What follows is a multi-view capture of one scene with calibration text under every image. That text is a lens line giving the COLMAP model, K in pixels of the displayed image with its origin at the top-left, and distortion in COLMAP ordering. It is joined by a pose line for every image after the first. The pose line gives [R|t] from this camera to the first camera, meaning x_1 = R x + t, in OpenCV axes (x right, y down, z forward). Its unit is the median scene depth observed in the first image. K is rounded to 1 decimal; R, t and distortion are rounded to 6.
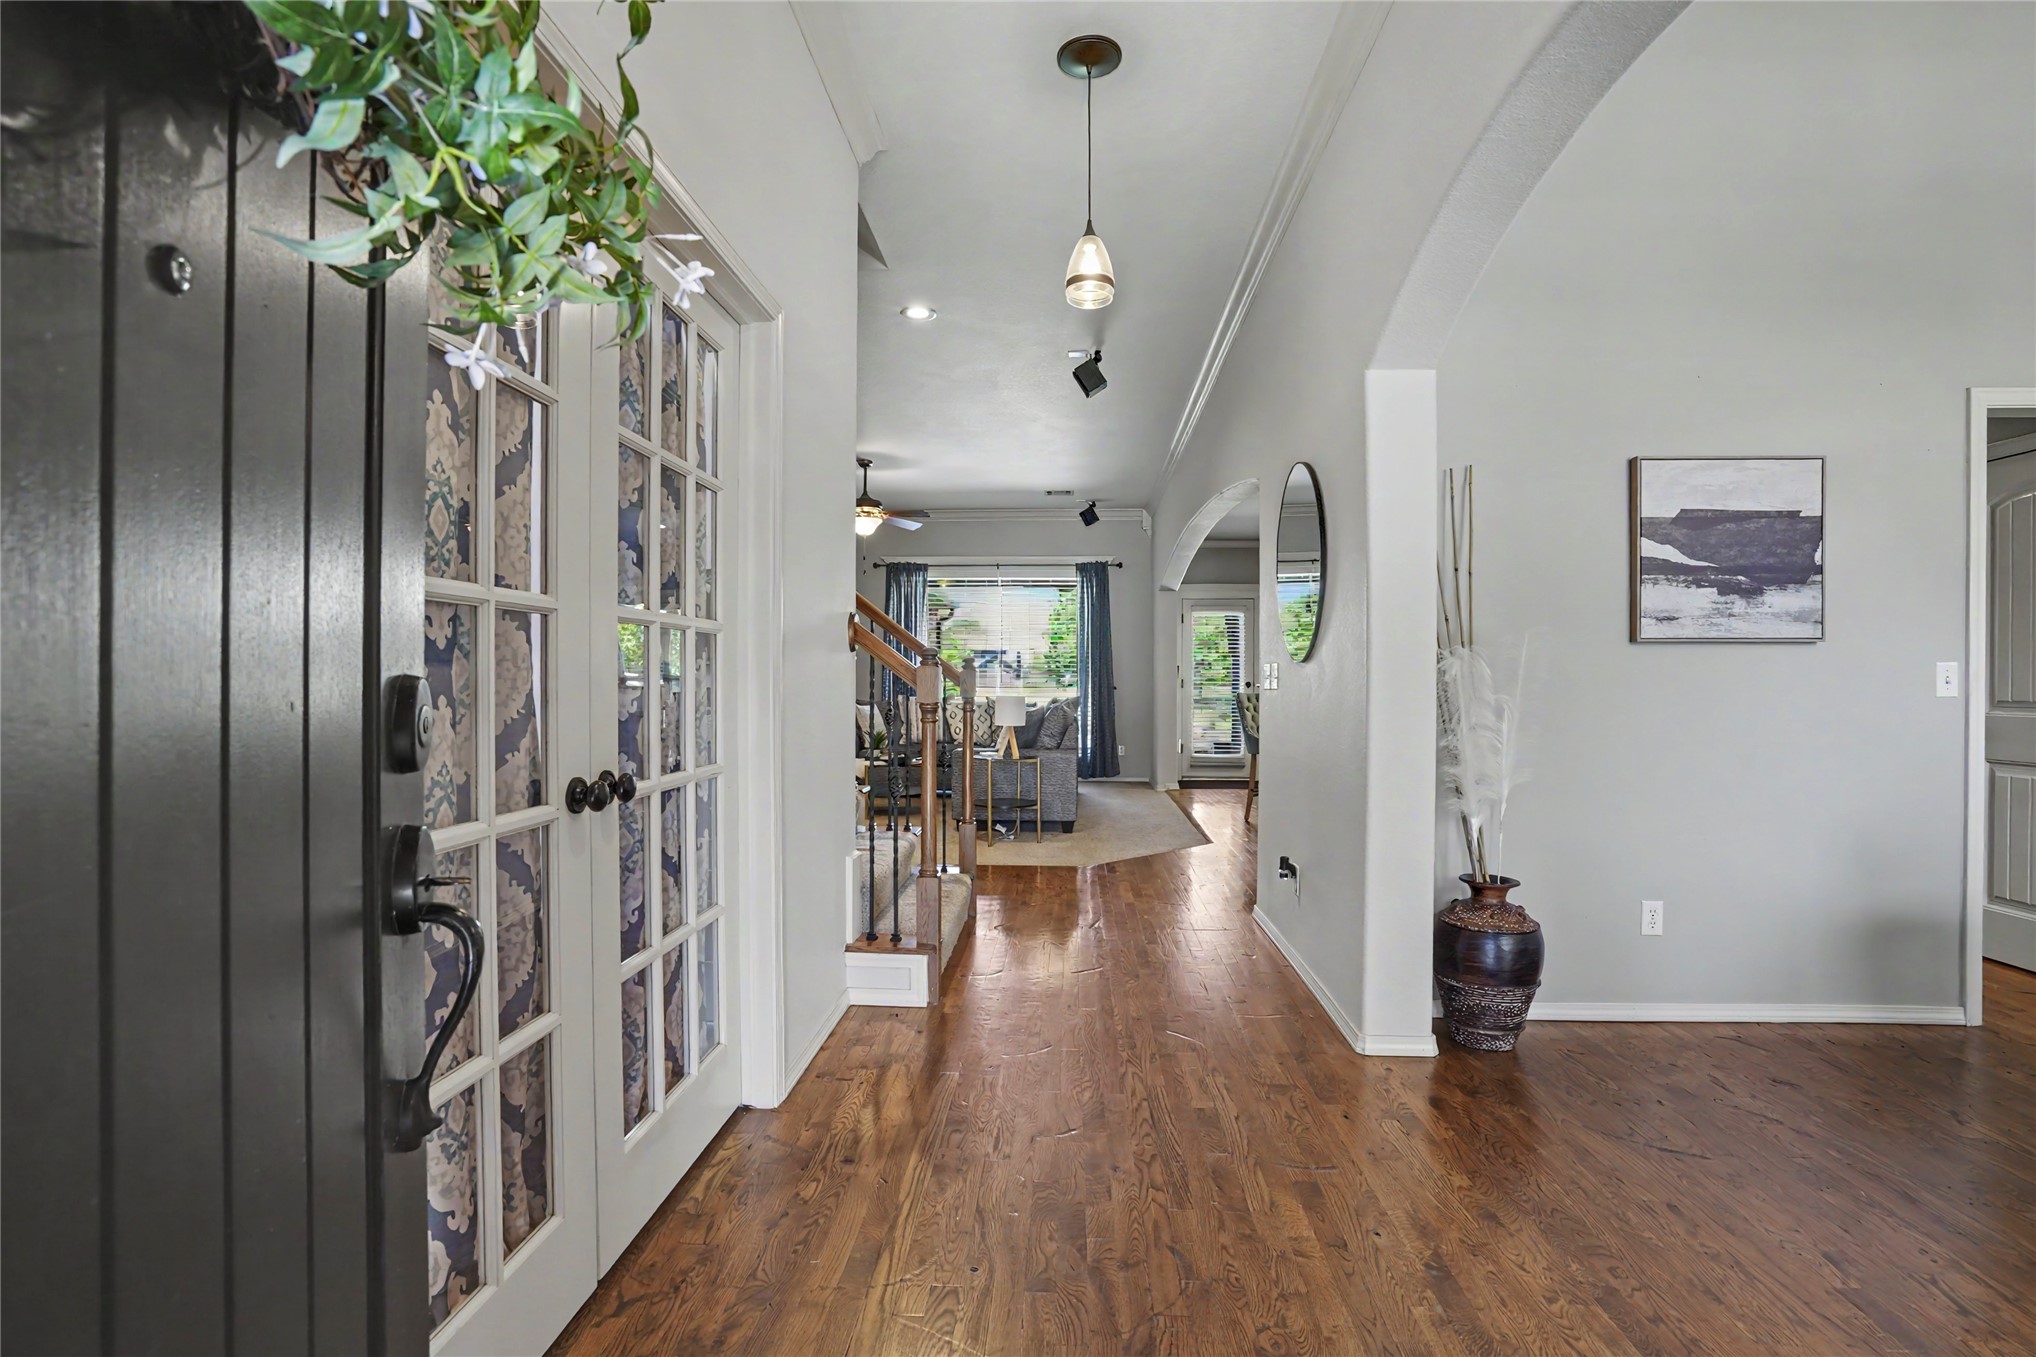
lens RADIAL K [[985.6, 0, 1018.0], [0, 985.6, 678.5], [0, 0, 1]] dist [-0.059952, 0.027270]
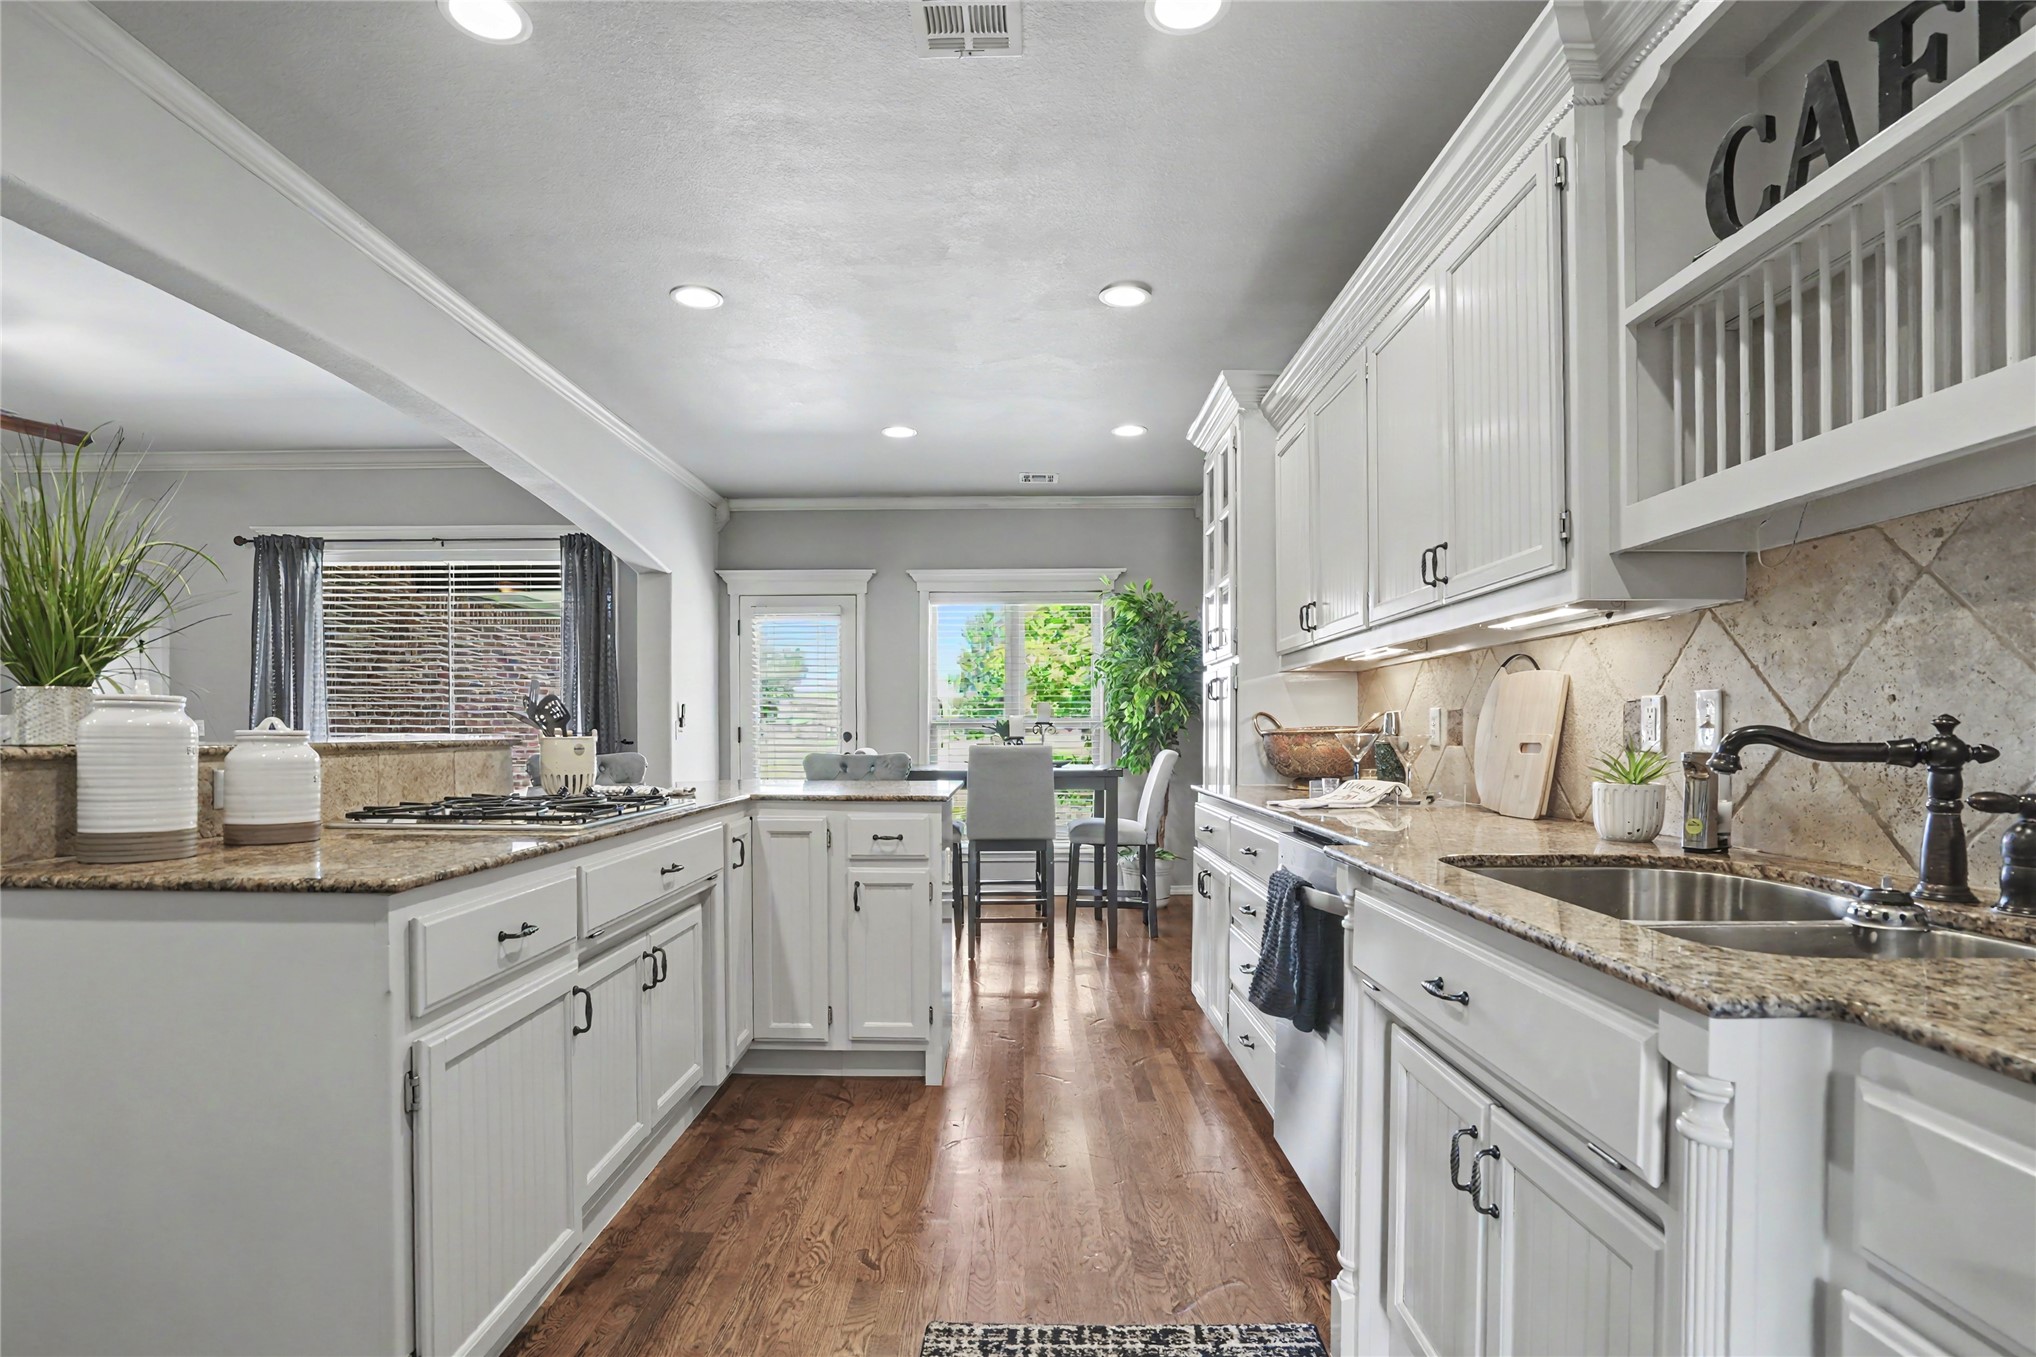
lens RADIAL K [[985.6, 0, 1018.0], [0, 985.6, 678.5], [0, 0, 1]] dist [-0.059952, 0.027270]
pose [[0.998106, -0.000843, 0.061509, 0.304670], [0.003846, 0.998804, -0.048733, 0.000949], [-0.061394, 0.048878, 0.996916, 0.390183]]
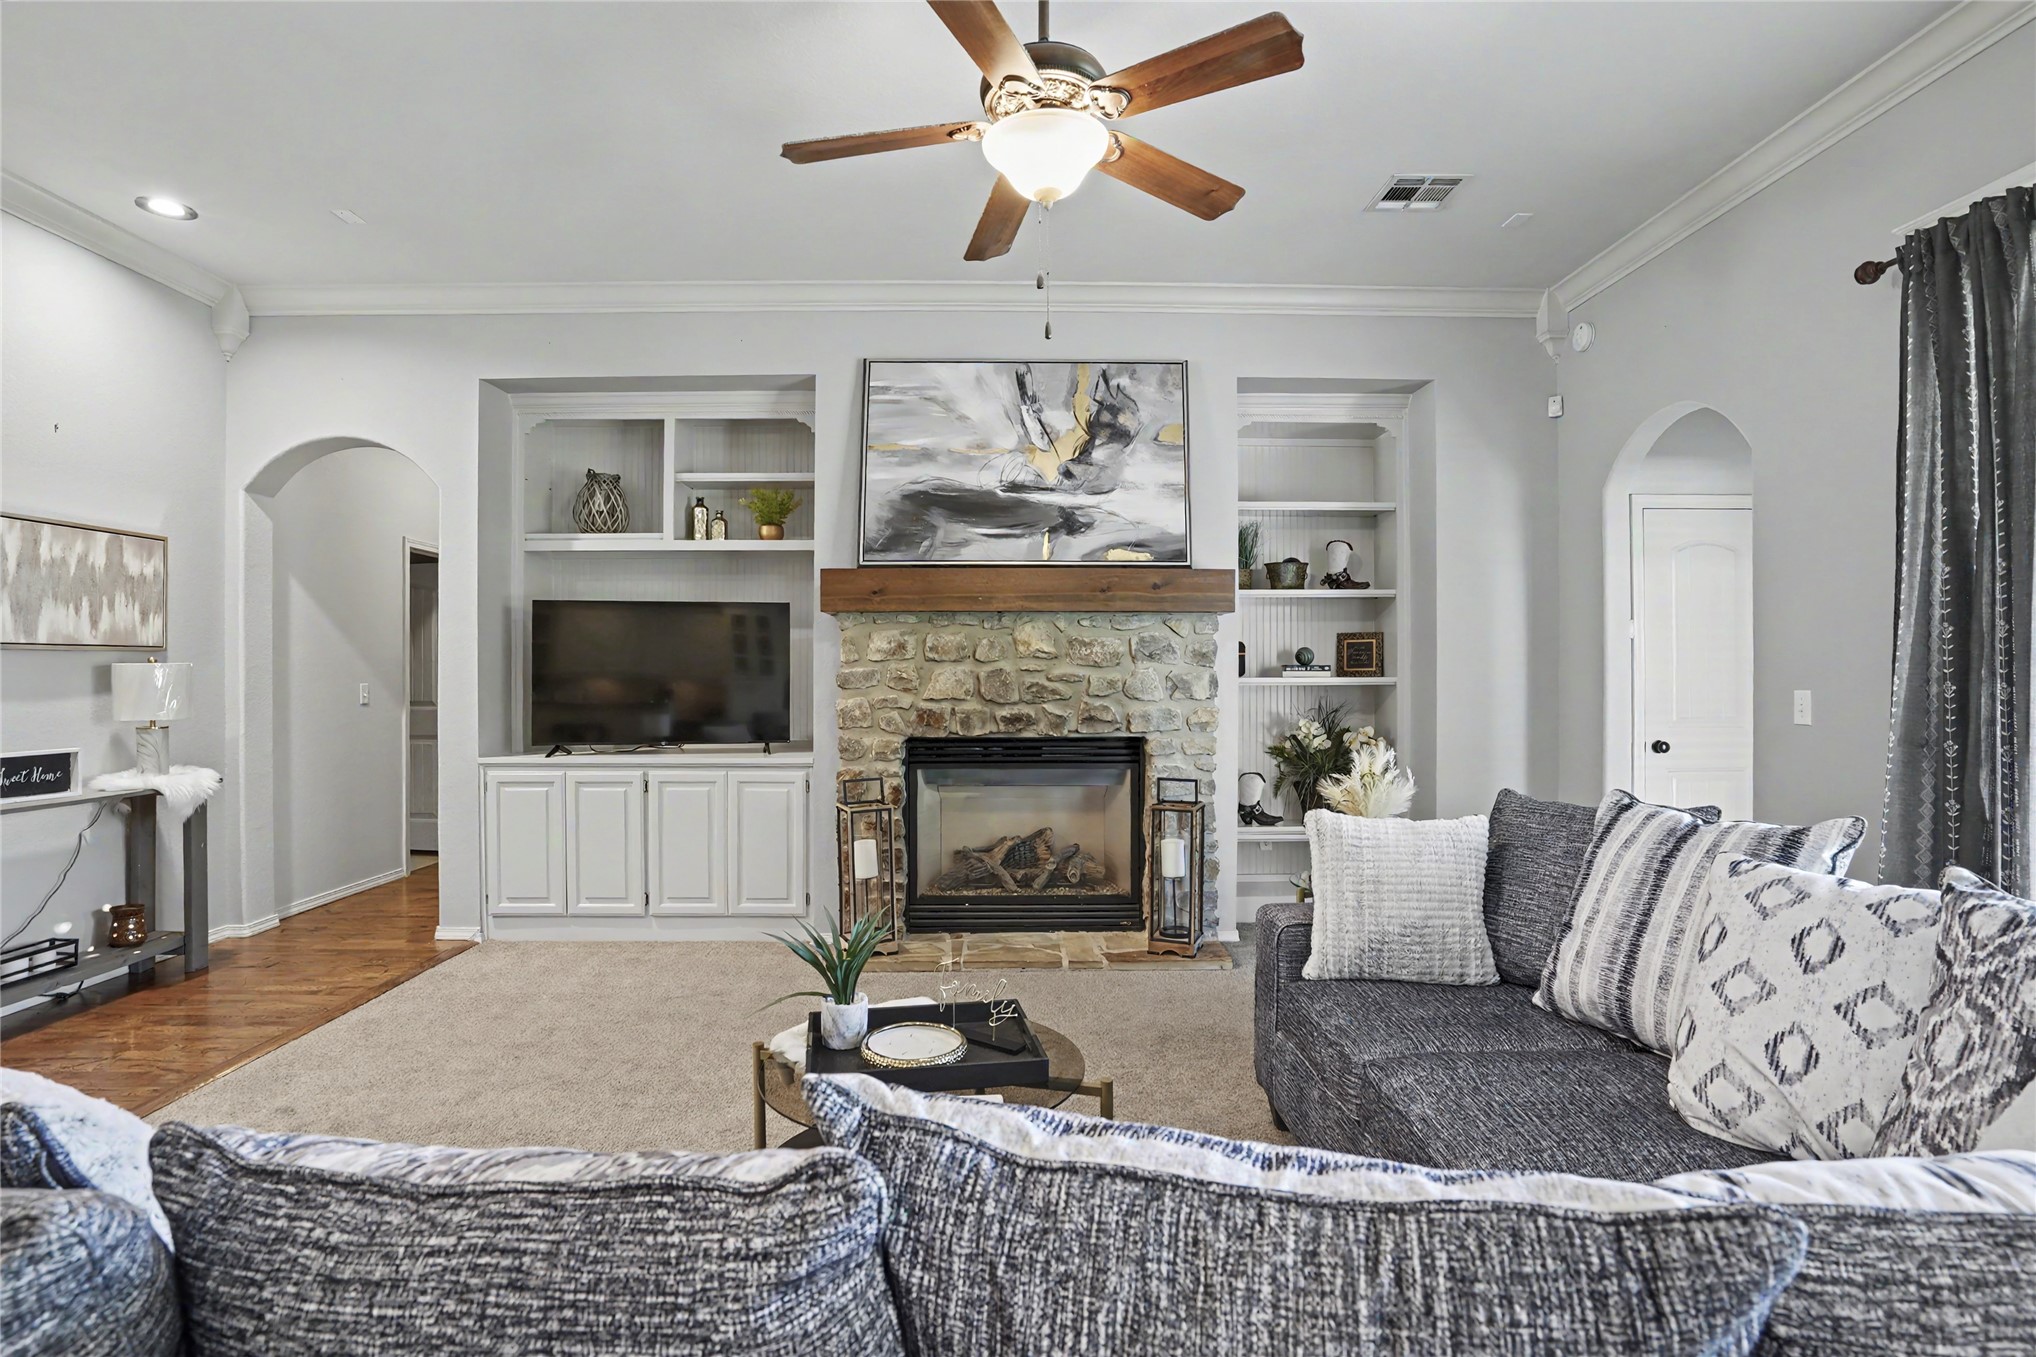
lens RADIAL K [[984.7, 0, 1016.9], [0, 984.7, 664.8], [0, 0, 1]] dist [-0.063795, 0.028000]
pose [[0.082381, -0.006745, -0.996578, 0.087737], [0.004267, 0.999970, -0.006416, -0.010680], [0.996592, -0.003724, 0.082407, 0.767898]]
